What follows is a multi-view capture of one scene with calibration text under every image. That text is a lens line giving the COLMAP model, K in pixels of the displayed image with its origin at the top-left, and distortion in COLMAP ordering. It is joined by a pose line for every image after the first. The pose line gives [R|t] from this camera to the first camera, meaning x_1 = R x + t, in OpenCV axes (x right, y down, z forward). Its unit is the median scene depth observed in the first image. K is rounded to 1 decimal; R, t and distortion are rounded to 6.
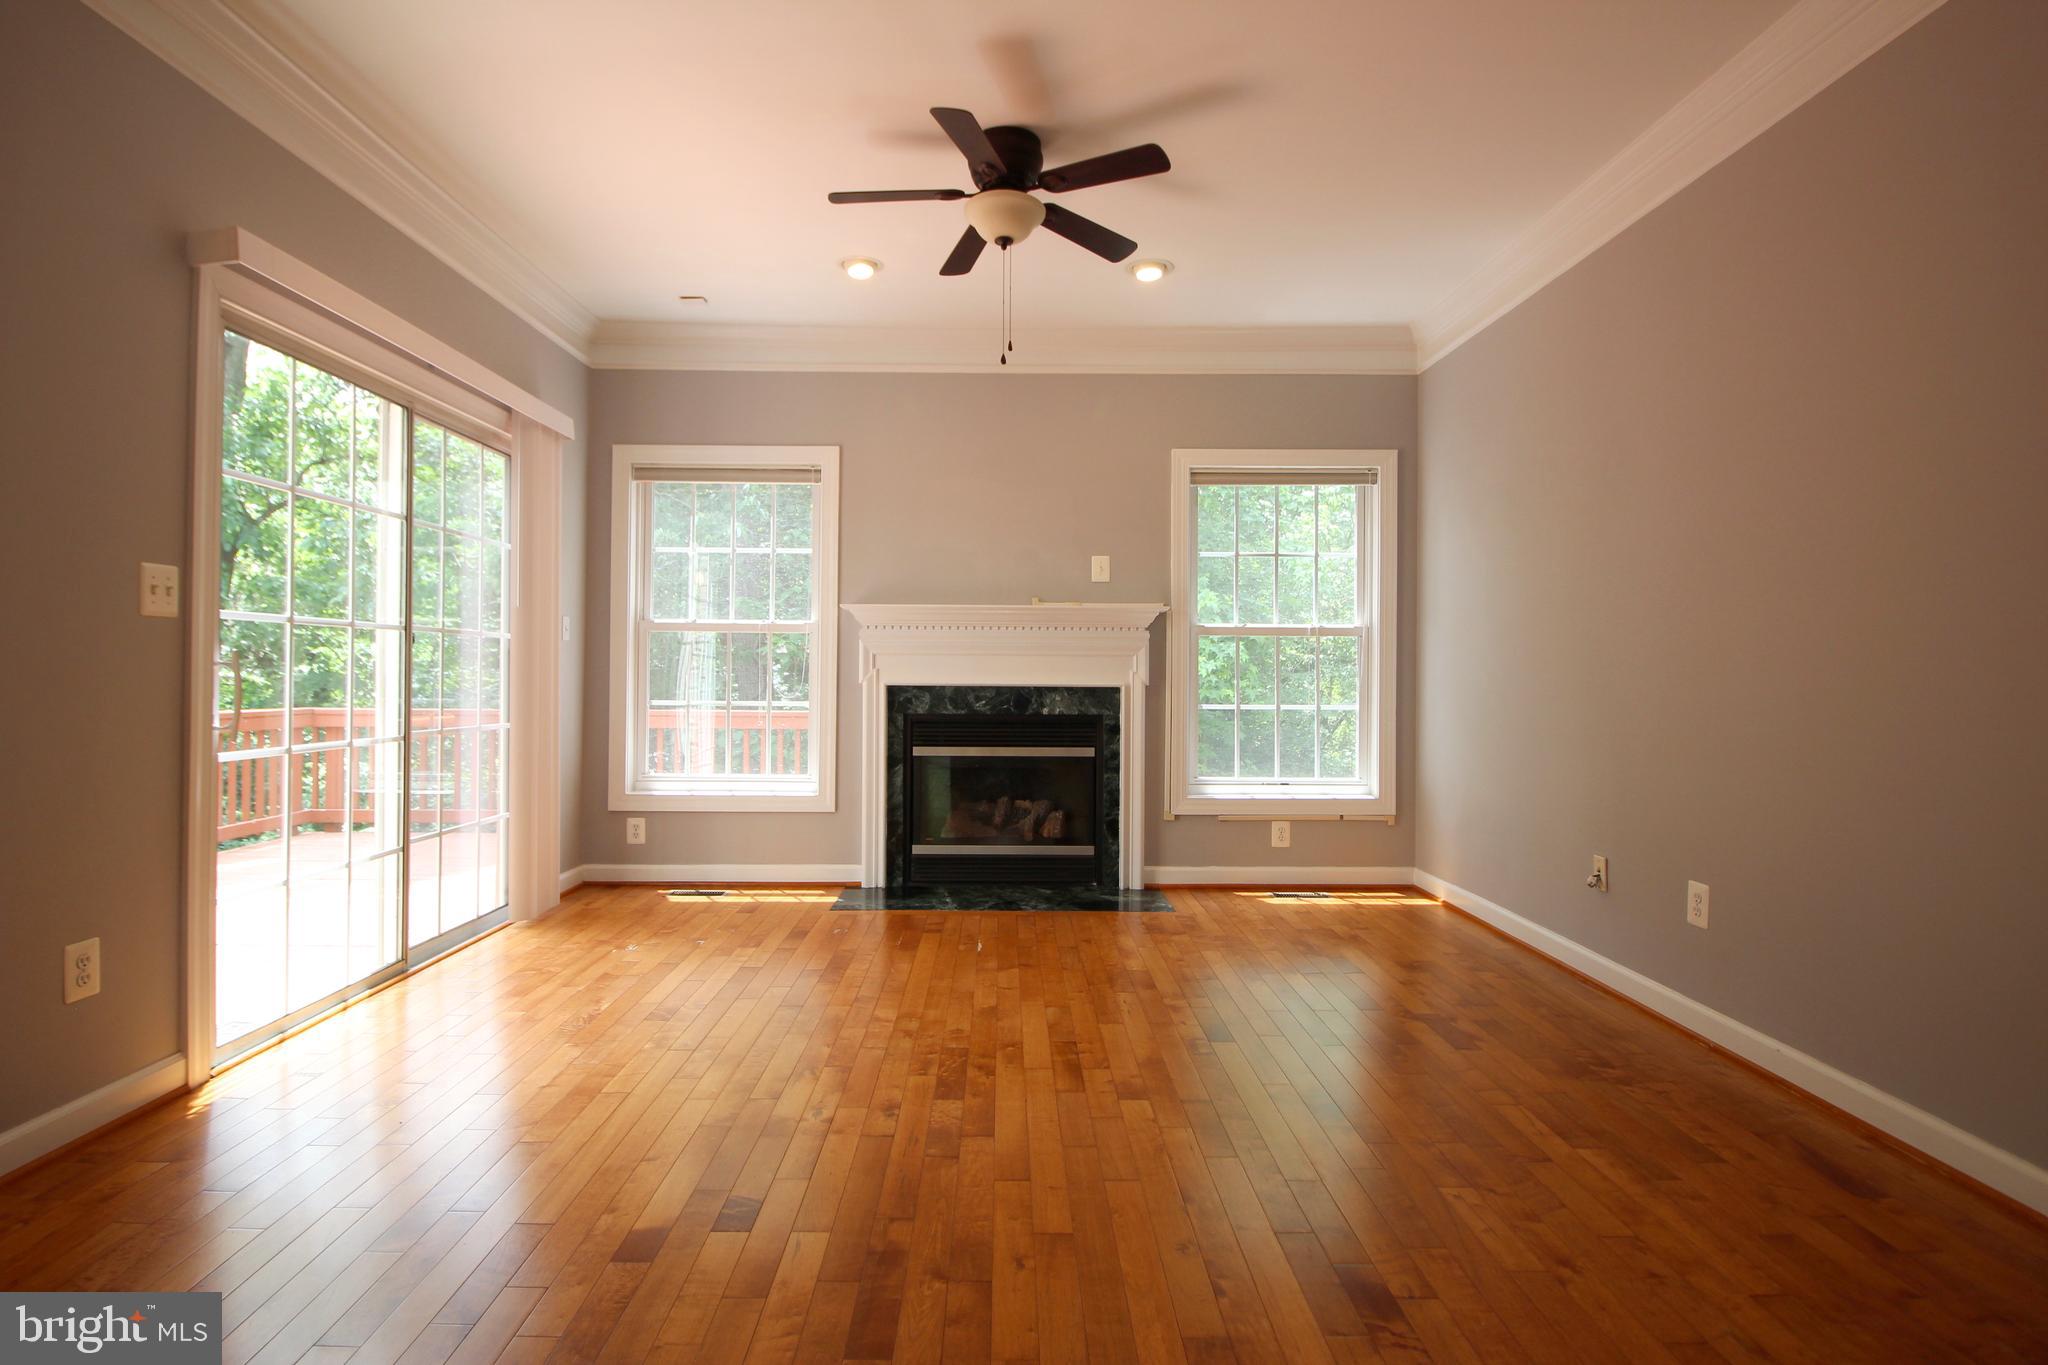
lens RADIAL K [[1026.2, 0, 1024.9], [0, 1026.2, 673.1], [0, 0, 1]] dist [-0.024275, -0.001590]
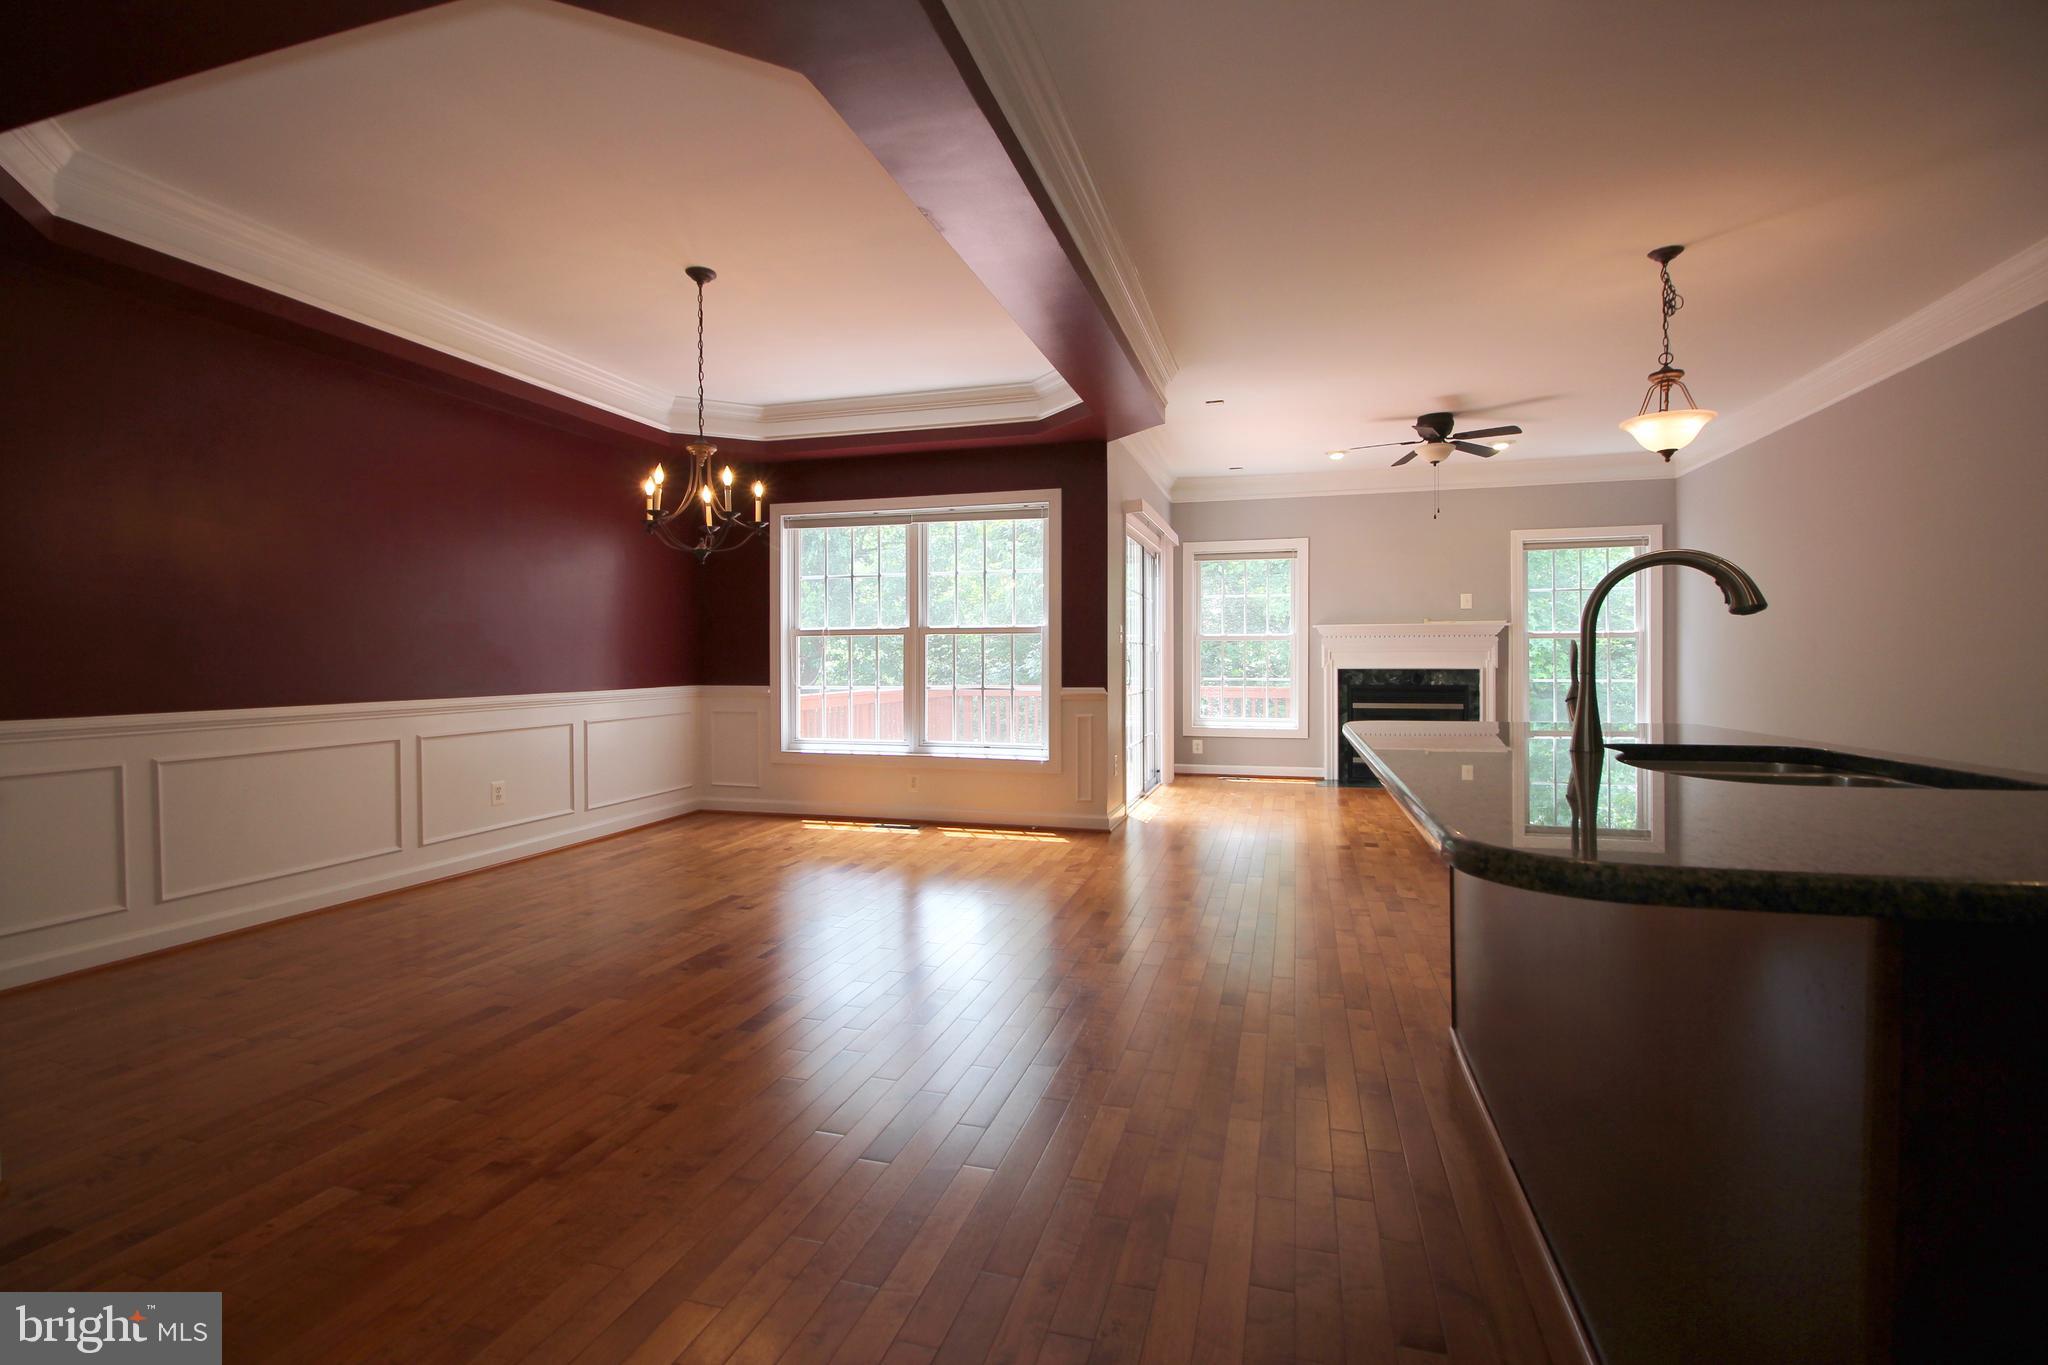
lens RADIAL K [[933.6, 0, 1005.8], [0, 933.6, 660.6], [0, 0, 1]] dist [-0.019696, -0.002176]
pose [[0.948473, -0.008315, -0.316749, -0.169492], [0.007818, 0.999965, -0.002840, -0.002647], [0.316762, 0.000217, 0.948505, -0.744998]]
